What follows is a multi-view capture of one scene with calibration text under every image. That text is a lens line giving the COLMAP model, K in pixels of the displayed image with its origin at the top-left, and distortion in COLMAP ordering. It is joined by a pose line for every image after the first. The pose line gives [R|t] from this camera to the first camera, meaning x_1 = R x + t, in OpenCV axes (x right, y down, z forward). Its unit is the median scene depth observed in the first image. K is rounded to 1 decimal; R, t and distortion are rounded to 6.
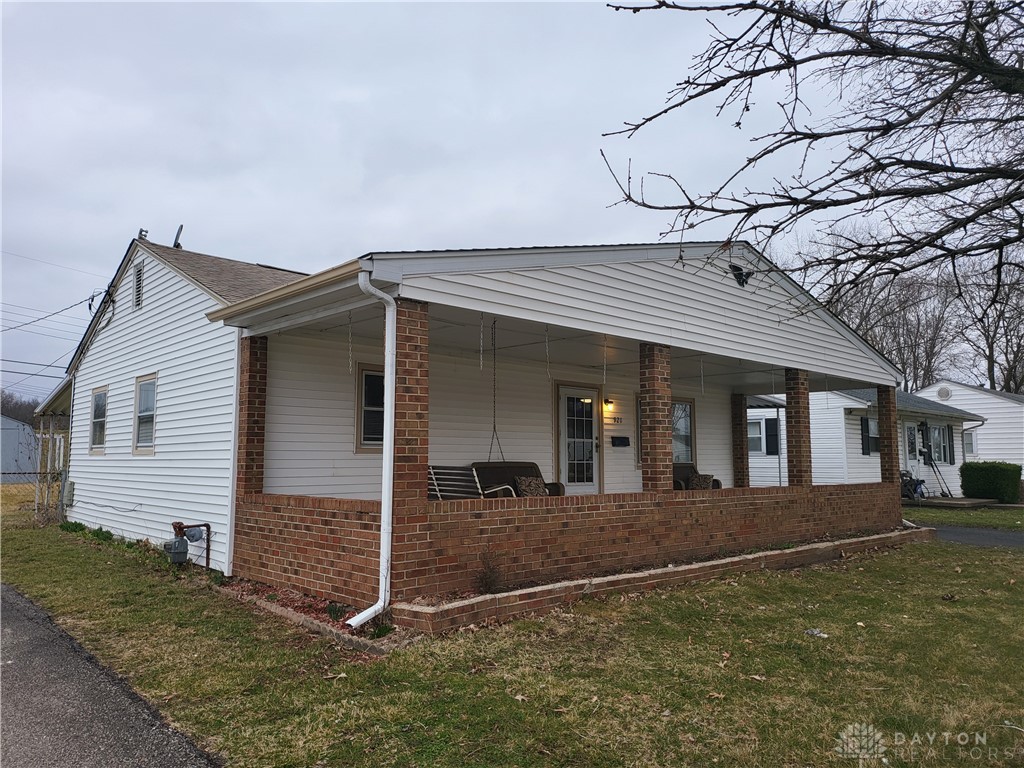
lens RADIAL K [[714.2, 0, 513.9], [0, 714.2, 389.4], [0, 0, 1]] dist [0.094166, -0.113121]
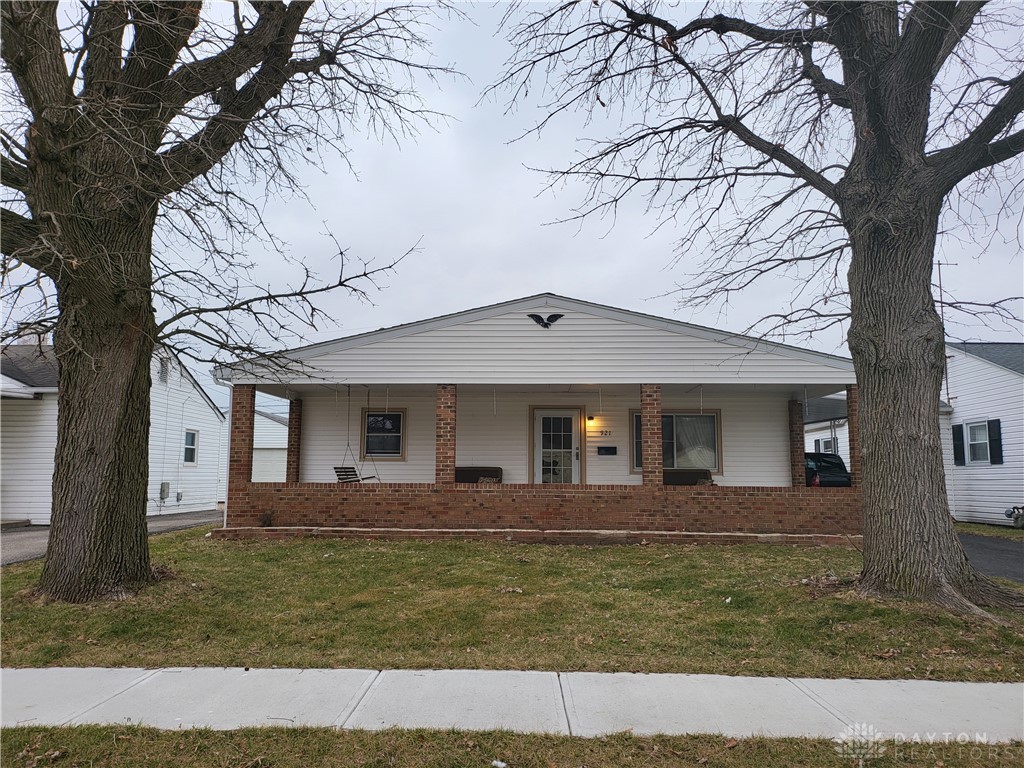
lens RADIAL K [[714.2, 0, 513.9], [0, 714.2, 389.4], [0, 0, 1]] dist [0.094166, -0.113121]
pose [[0.706218, -0.085684, -0.702790, 0.969559], [0.064338, 0.996309, -0.056818, 0.030401], [0.705065, -0.005090, 0.709125, 0.037274]]
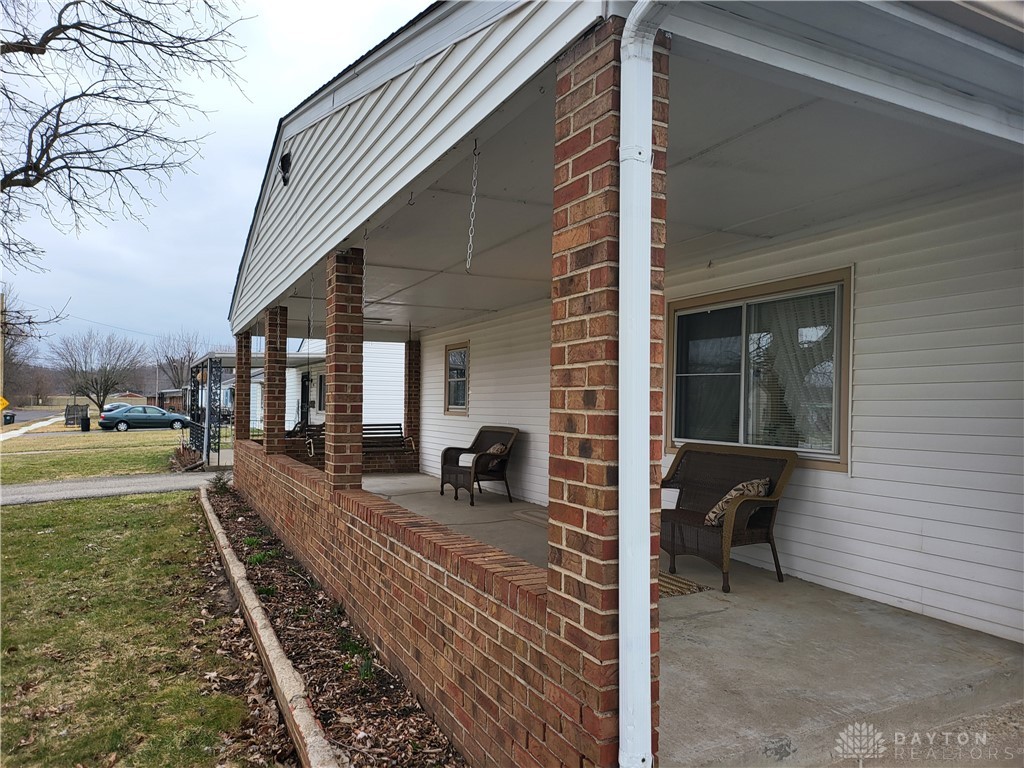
lens RADIAL K [[714.2, 0, 513.9], [0, 714.2, 389.4], [0, 0, 1]] dist [0.094166, -0.113121]
pose [[-0.280721, -0.027660, -0.959391, 0.773599], [0.076812, 0.995731, -0.051183, 0.093517], [0.956711, -0.088061, -0.277398, 1.153813]]
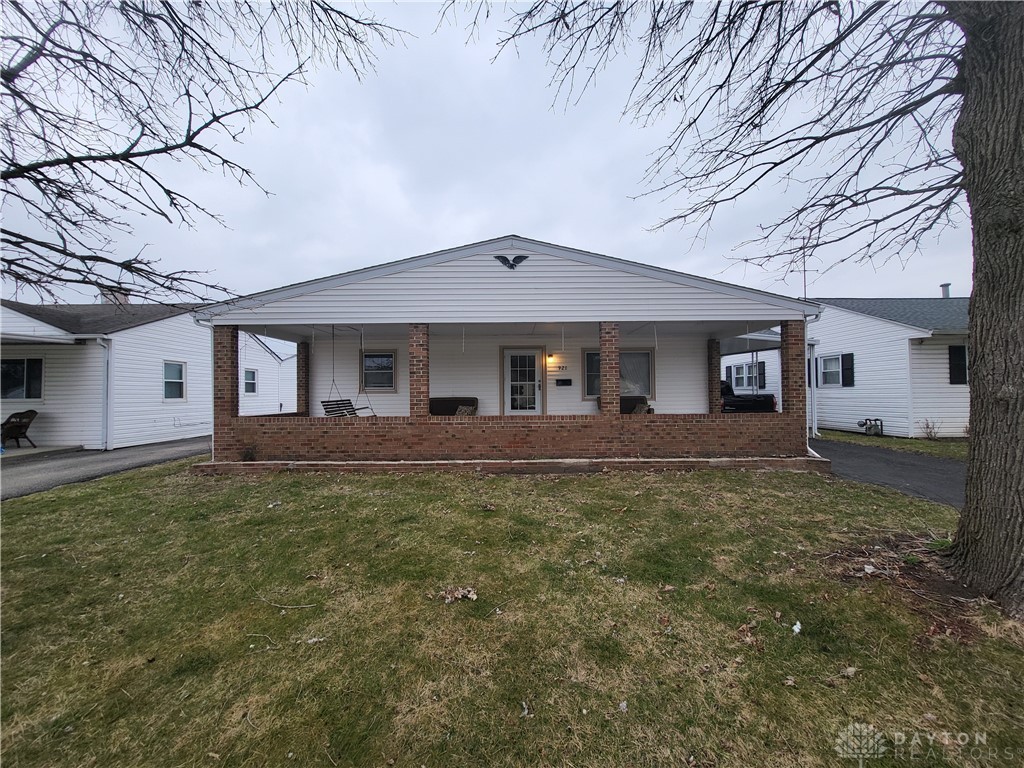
lens RADIAL K [[402.1, 0, 518.7], [0, 402.1, 385.9], [0, 0, 1]] dist [0.001822, -0.000504]
pose [[0.741656, -0.022761, -0.670394, 0.689726], [0.076408, 0.995786, 0.050721, 0.033346], [0.666415, -0.088841, 0.740269, 0.350244]]
